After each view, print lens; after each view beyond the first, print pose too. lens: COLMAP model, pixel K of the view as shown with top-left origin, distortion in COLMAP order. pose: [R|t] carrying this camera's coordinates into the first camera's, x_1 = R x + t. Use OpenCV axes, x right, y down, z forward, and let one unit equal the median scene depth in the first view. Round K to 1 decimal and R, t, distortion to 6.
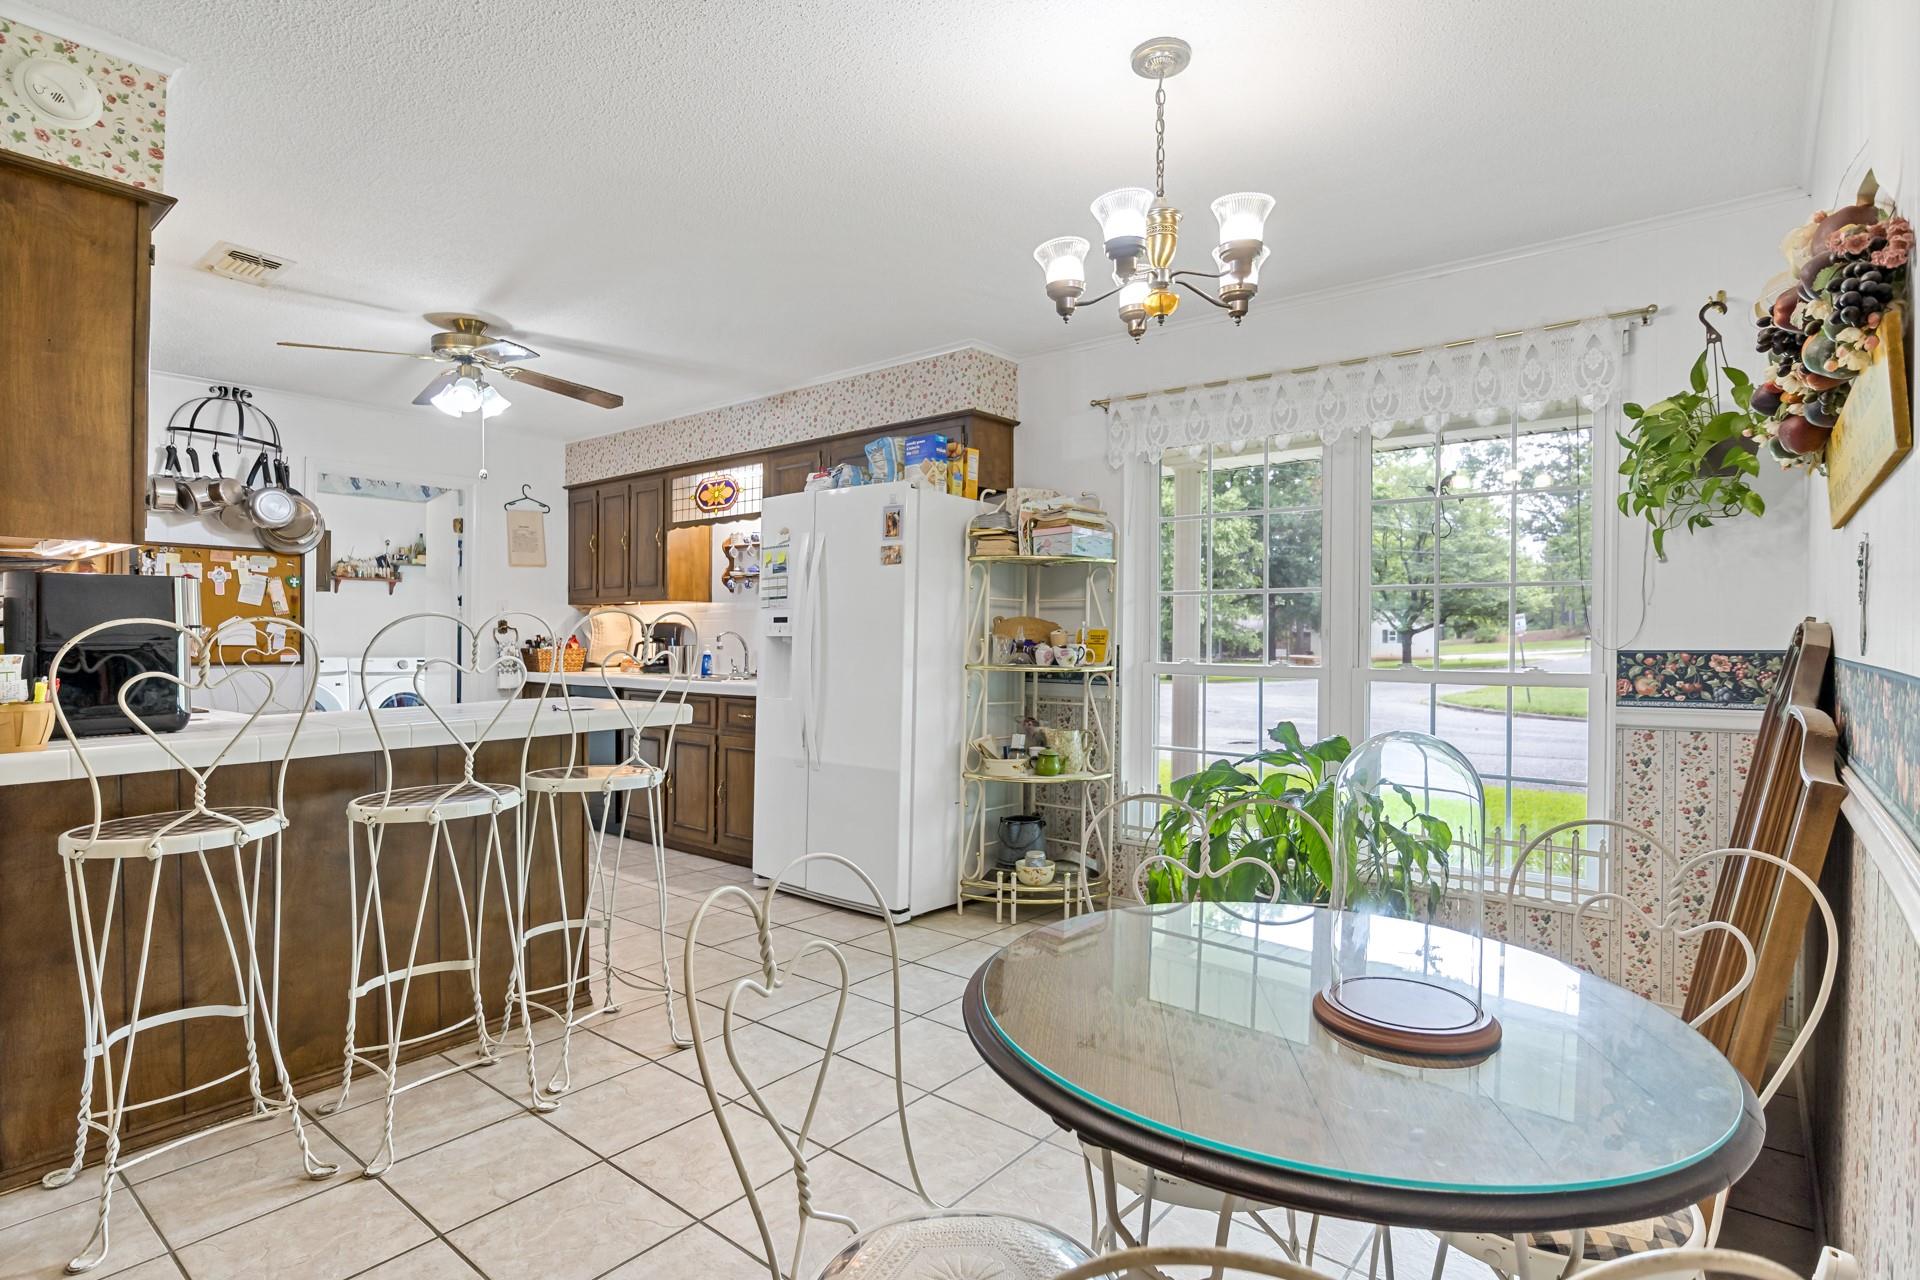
lens RADIAL K [[981.5, 0, 956.8], [0, 981.5, 644.1], [0, 0, 1]] dist [-0.000627, 0.000503]
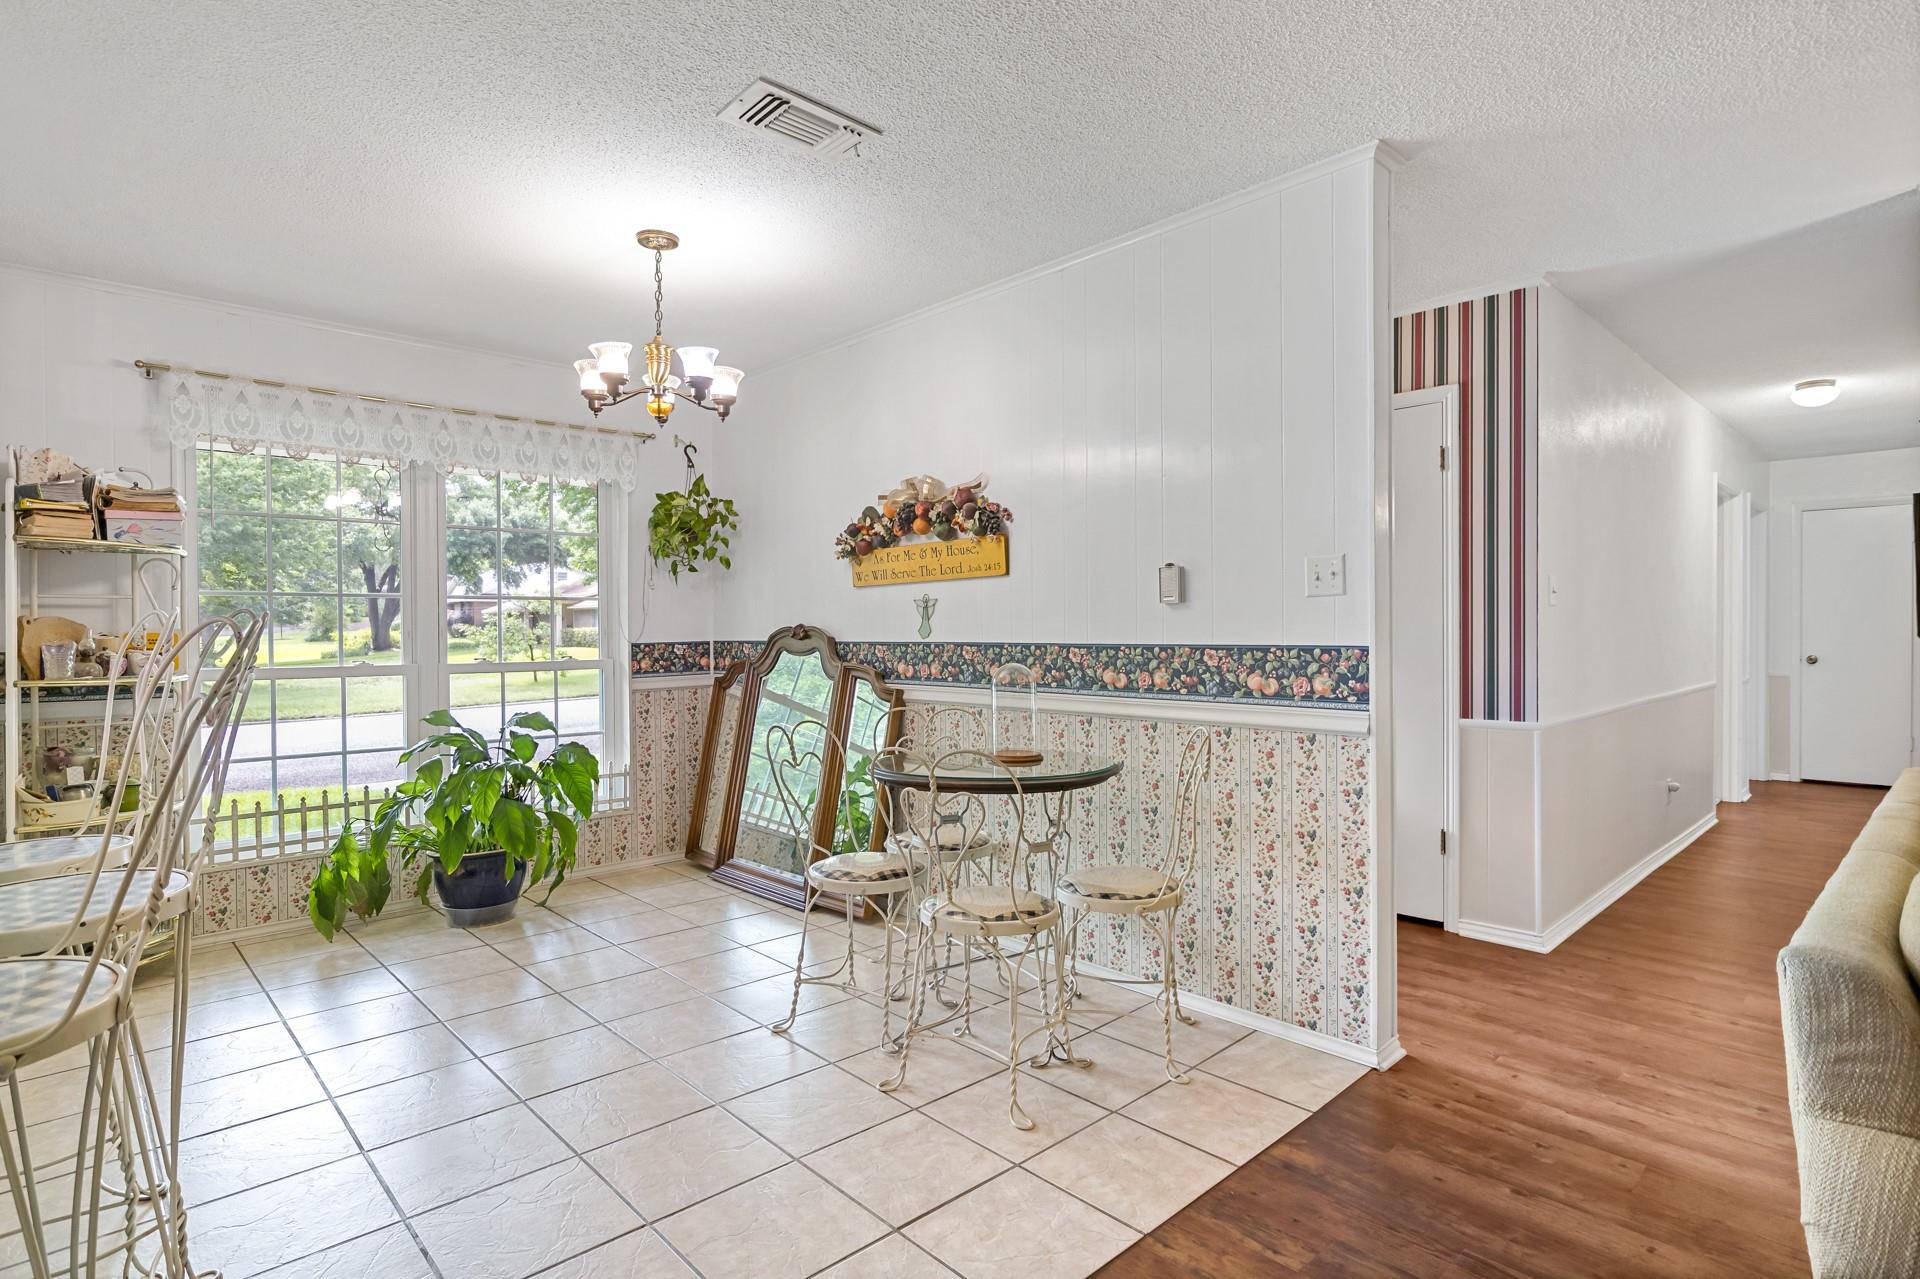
lens RADIAL K [[981.5, 0, 959.2], [0, 981.5, 635.9], [0, 0, 1]] dist [-0.000627, 0.000503]
pose [[0.117878, -0.011435, 0.992962, -0.847543], [0.015811, 0.999829, 0.009637, -0.012672], [-0.992902, 0.014564, 0.118039, 0.284785]]
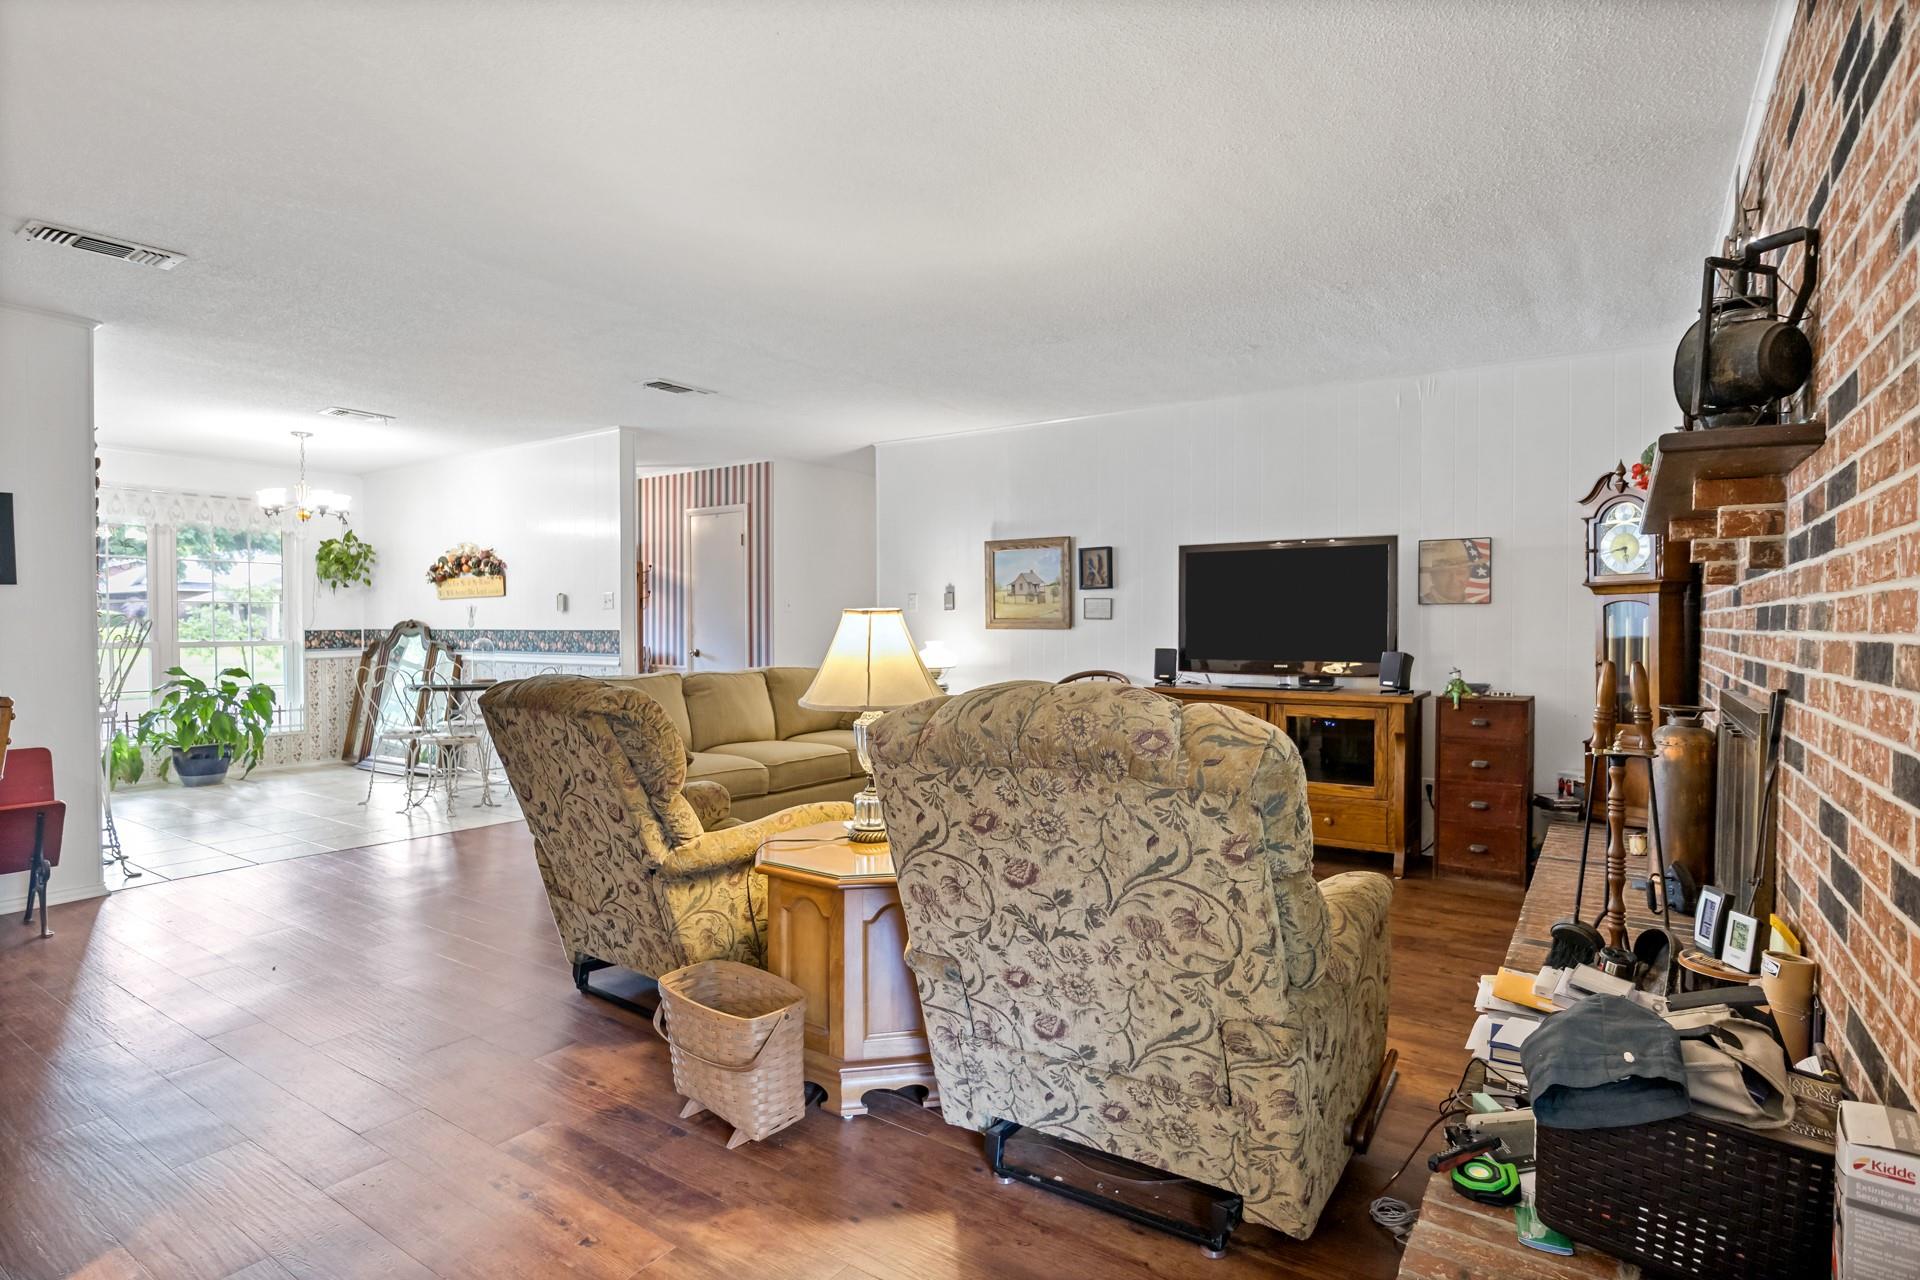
lens RADIAL K [[981.5, 0, 963.7], [0, 981.5, 634.5], [0, 0, 1]] dist [-0.000627, 0.000503]
pose [[-0.102735, -0.017641, 0.994552, -2.114546], [0.011195, 0.999759, 0.018889, -0.012330], [-0.994646, 0.013075, -0.102513, -0.479534]]
